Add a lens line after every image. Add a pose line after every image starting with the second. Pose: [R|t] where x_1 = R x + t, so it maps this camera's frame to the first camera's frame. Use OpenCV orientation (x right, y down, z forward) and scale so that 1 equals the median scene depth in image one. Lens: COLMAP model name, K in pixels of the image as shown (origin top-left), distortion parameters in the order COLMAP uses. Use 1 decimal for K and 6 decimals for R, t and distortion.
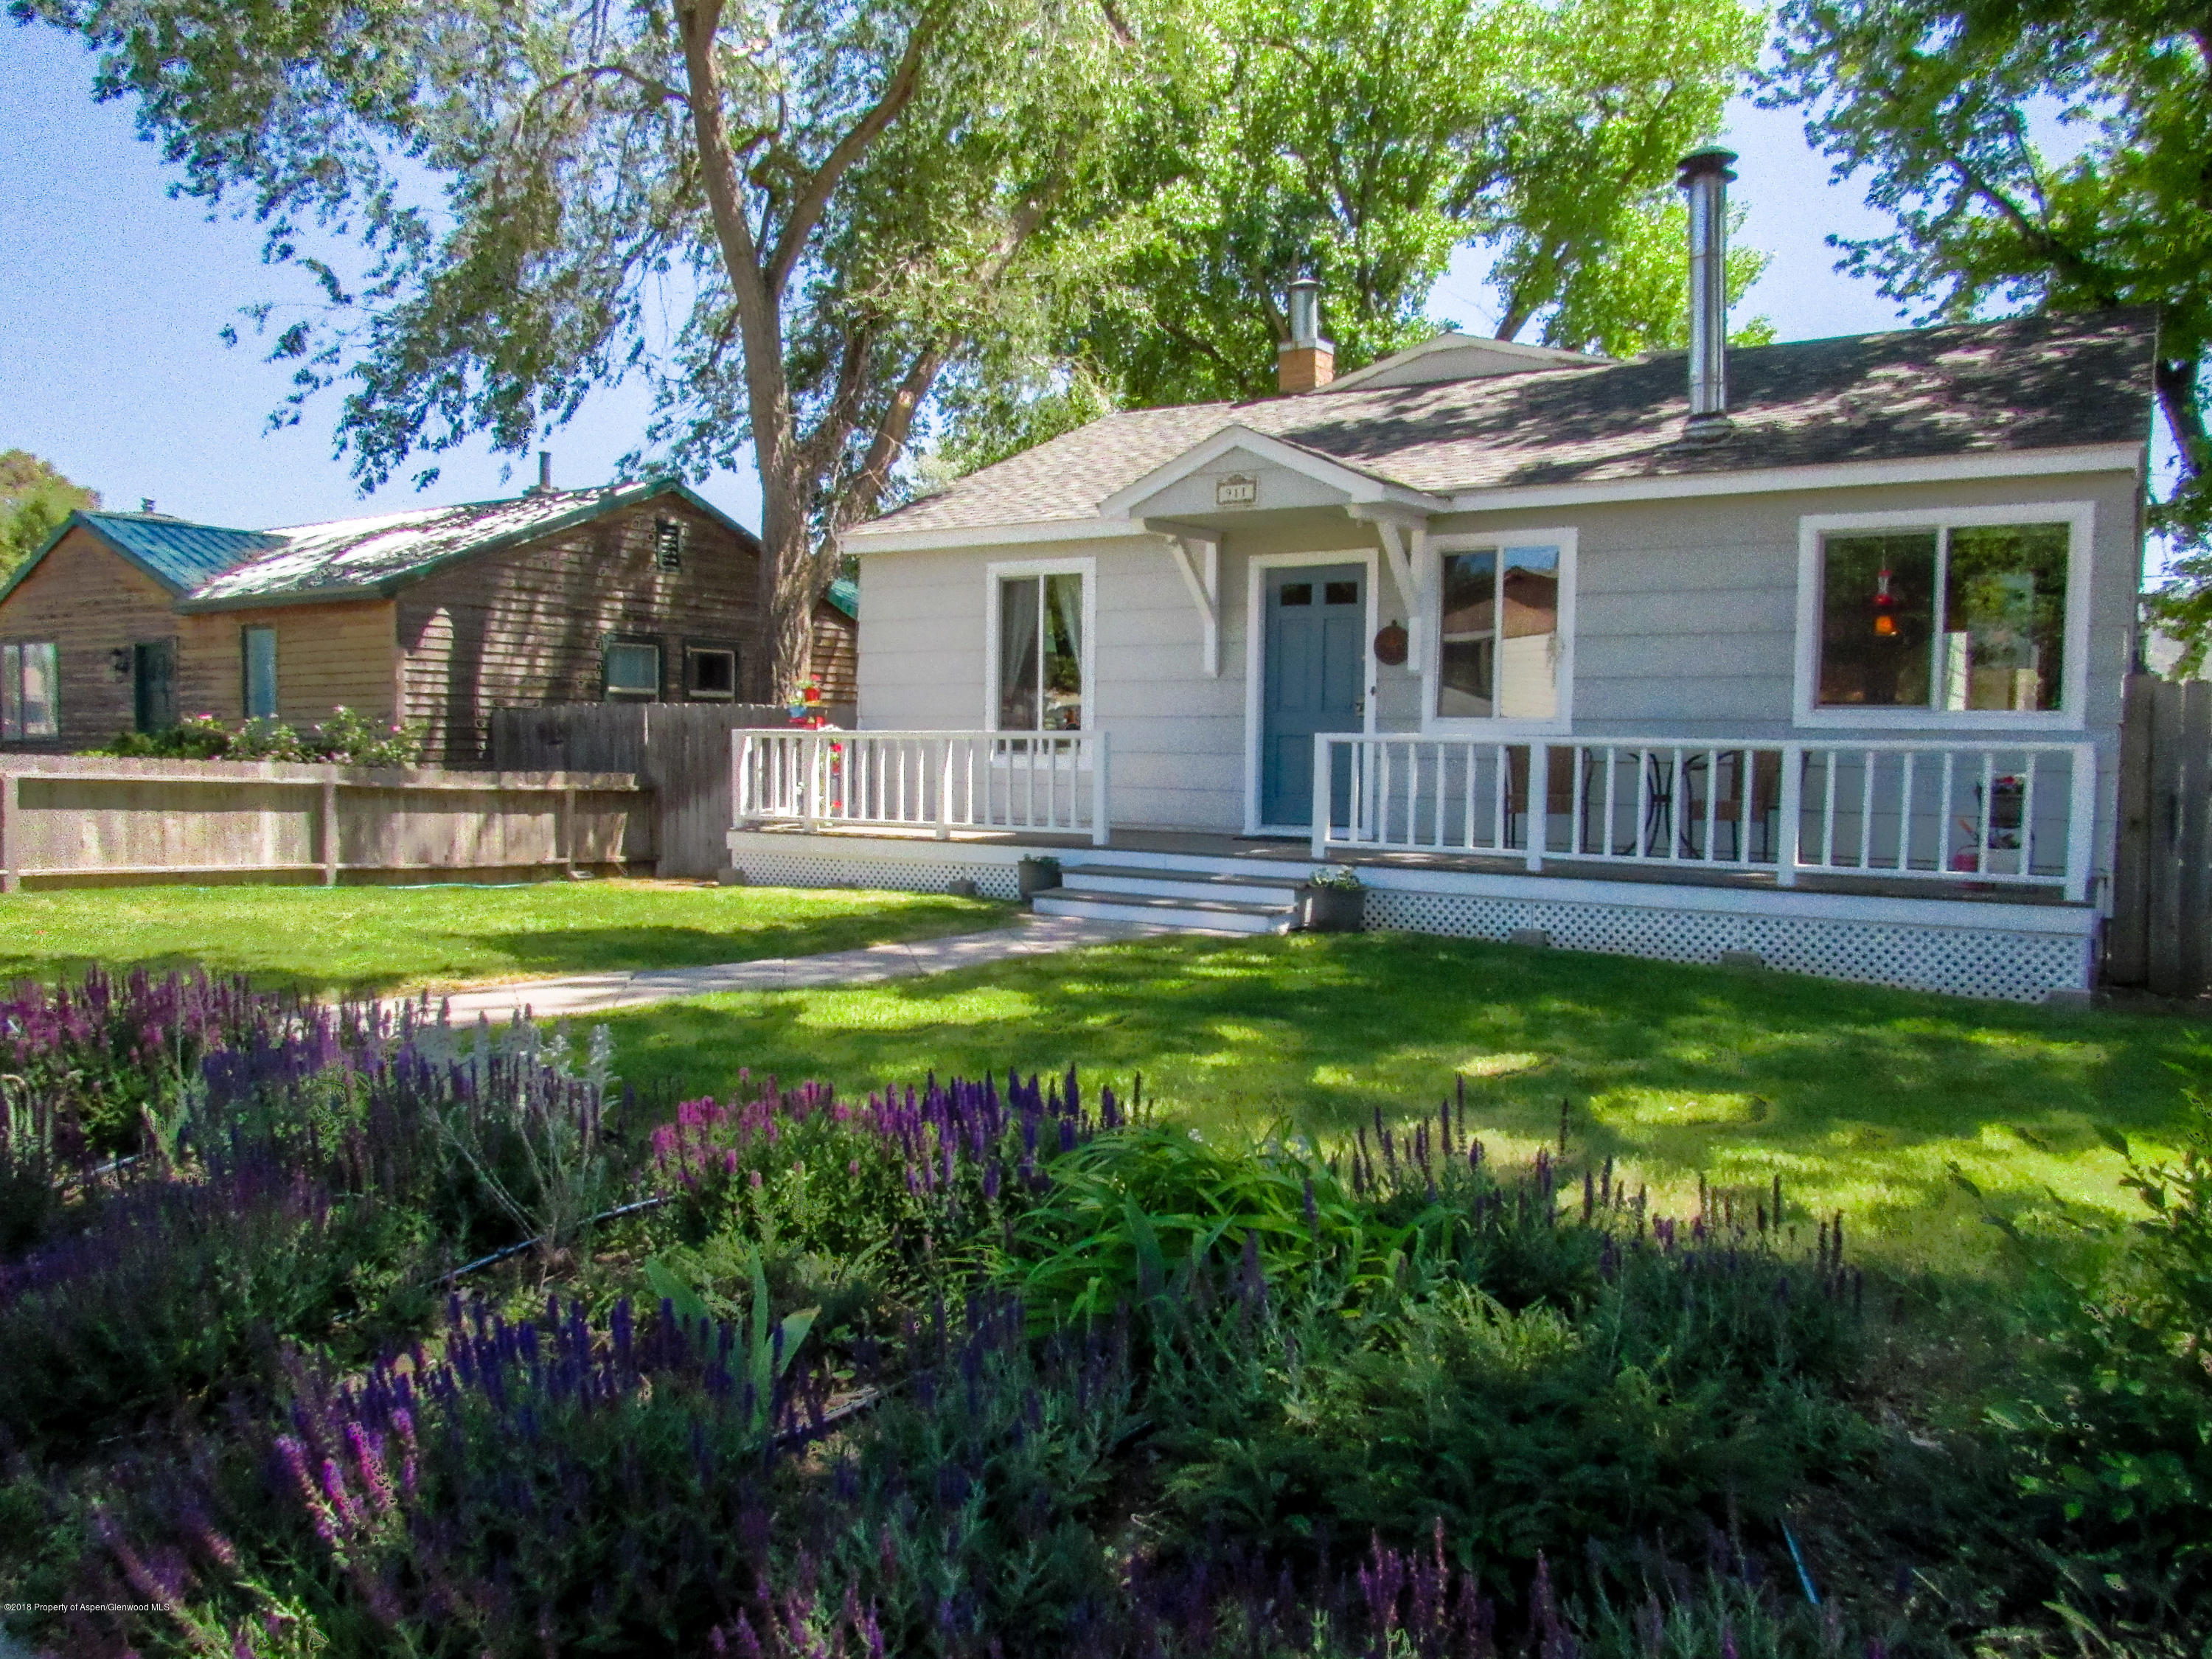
lens RADIAL K [[1748.8, 0, 1106.0], [0, 1748.8, 829.5], [0, 0, 1]] dist [-0.018091, -0.007859]
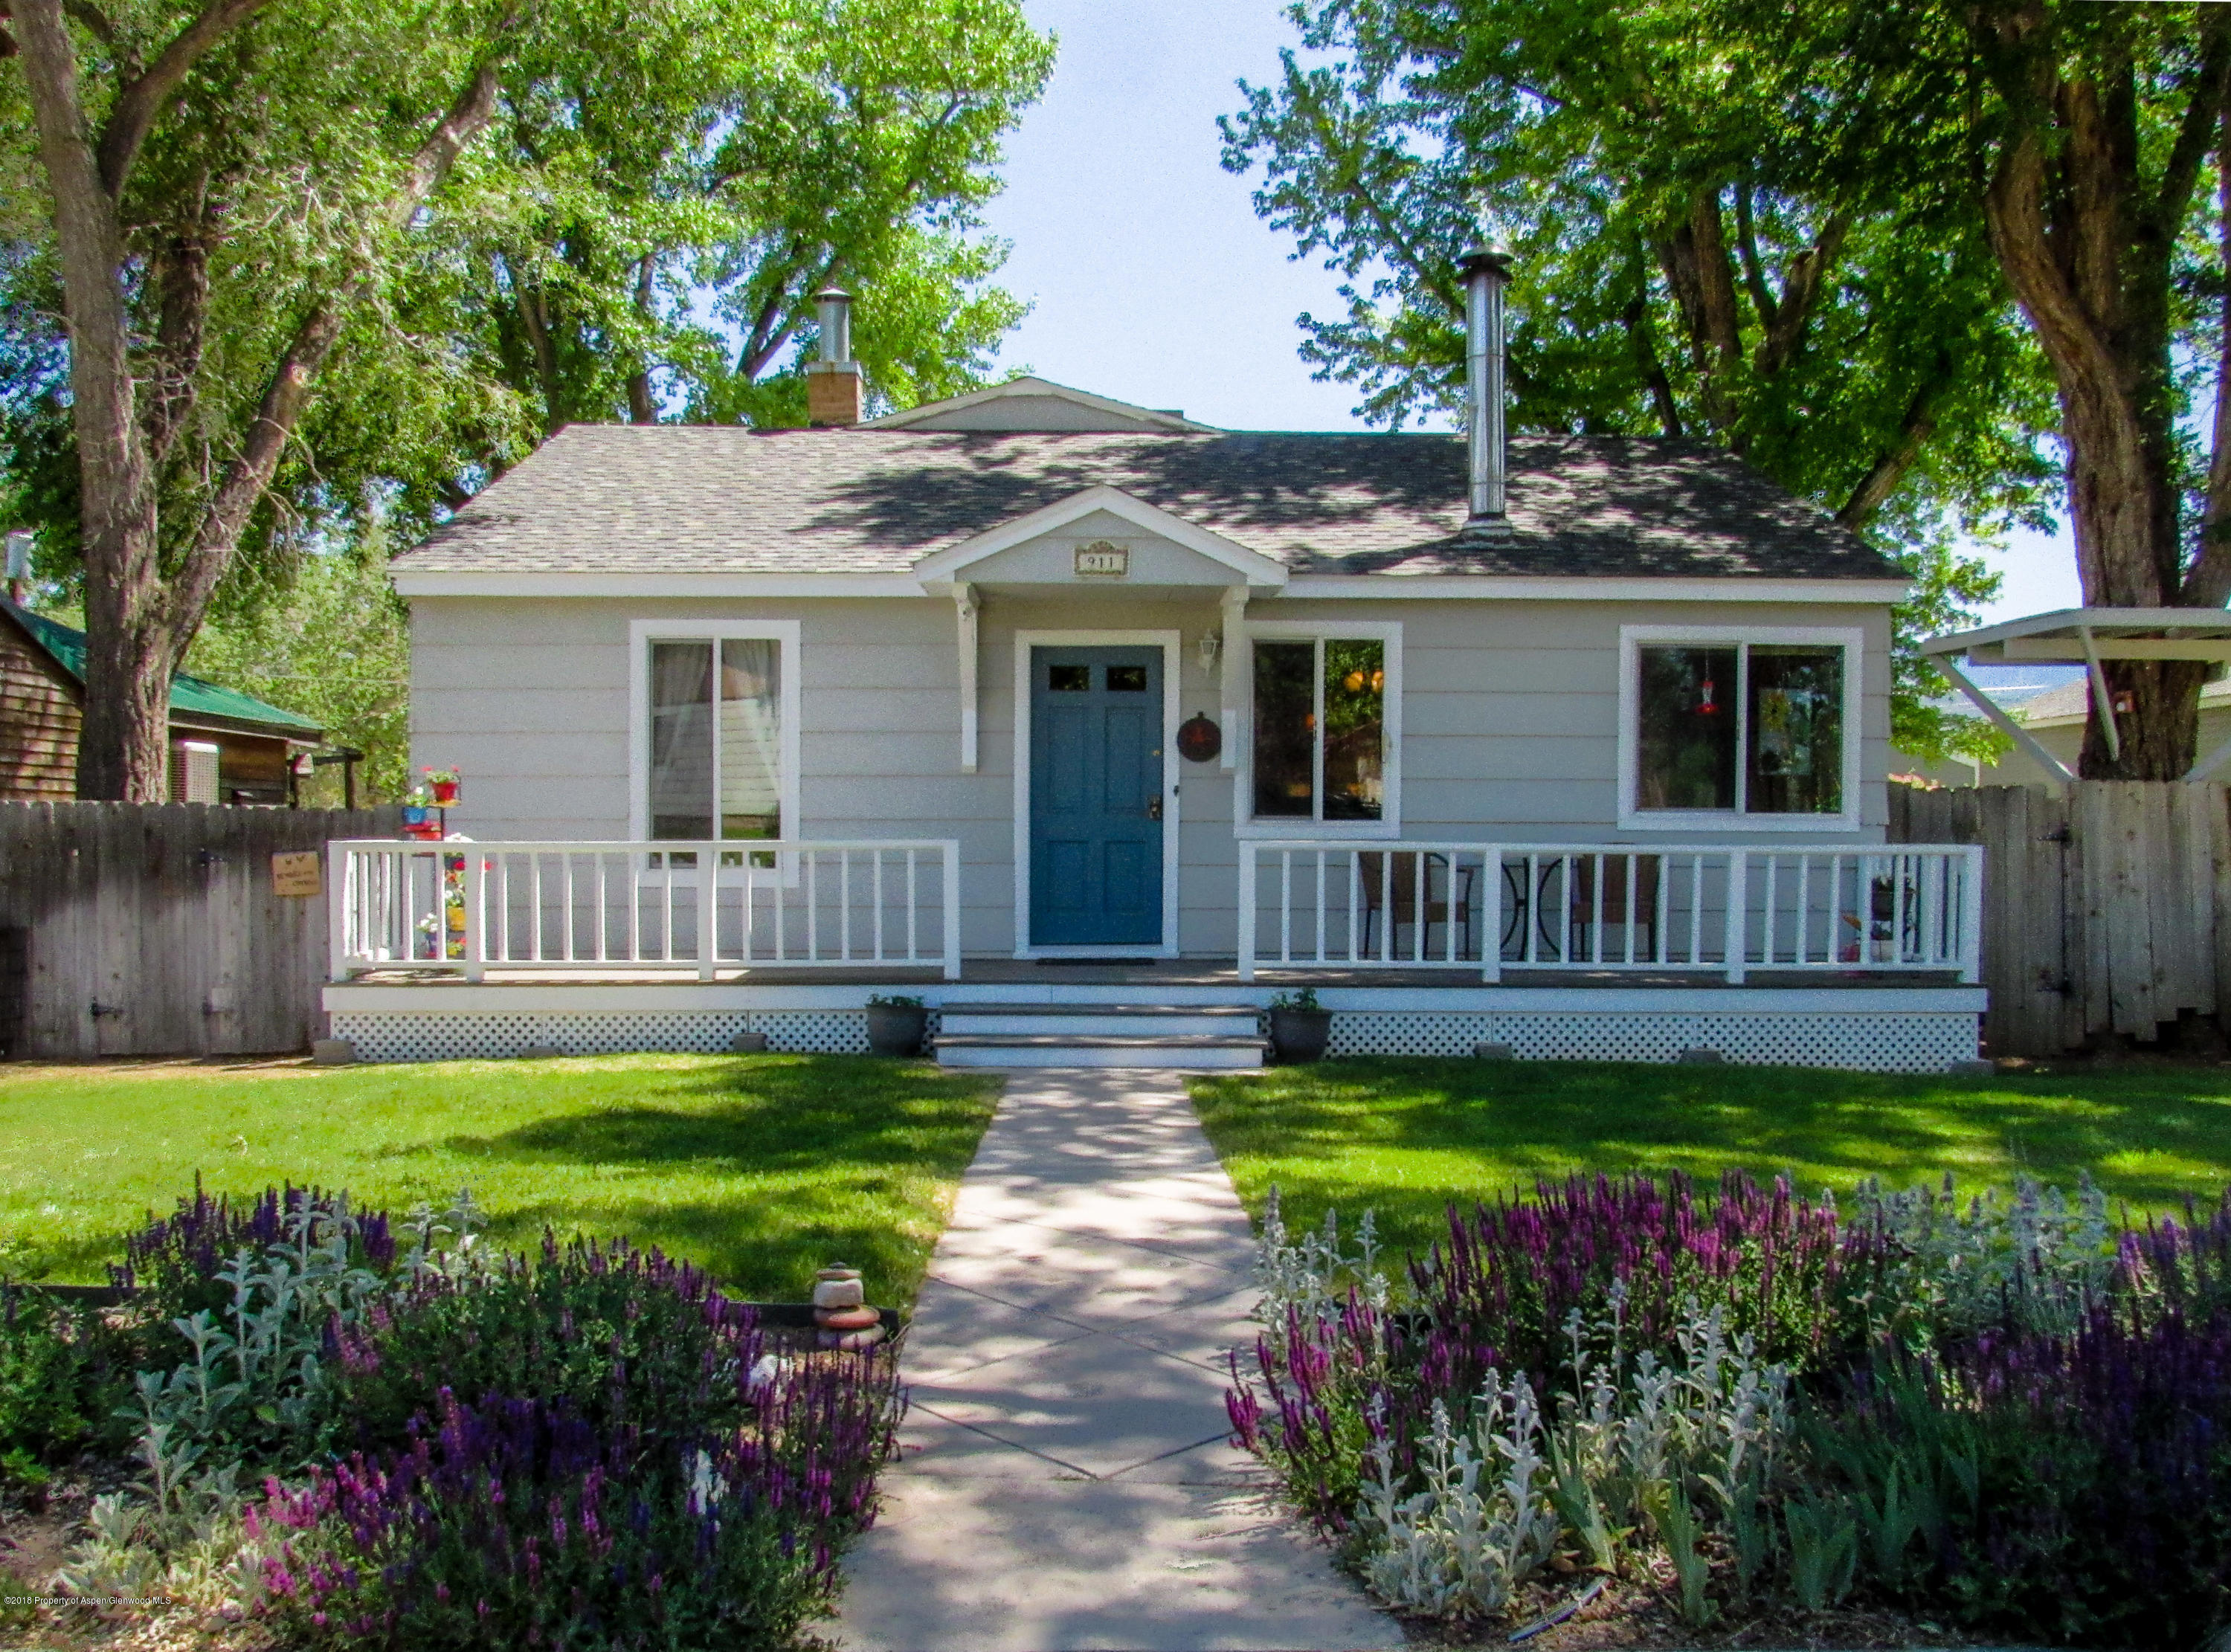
lens RADIAL K [[2116.3, 0, 1115.5], [0, 2116.3, 941.9], [0, 0, 1]] dist [-0.041040, -0.000179]
pose [[0.809063, -0.041730, 0.586239, -0.536338], [0.036966, 0.999114, 0.020103, -0.026368], [-0.586559, 0.005406, 0.809889, 0.152790]]
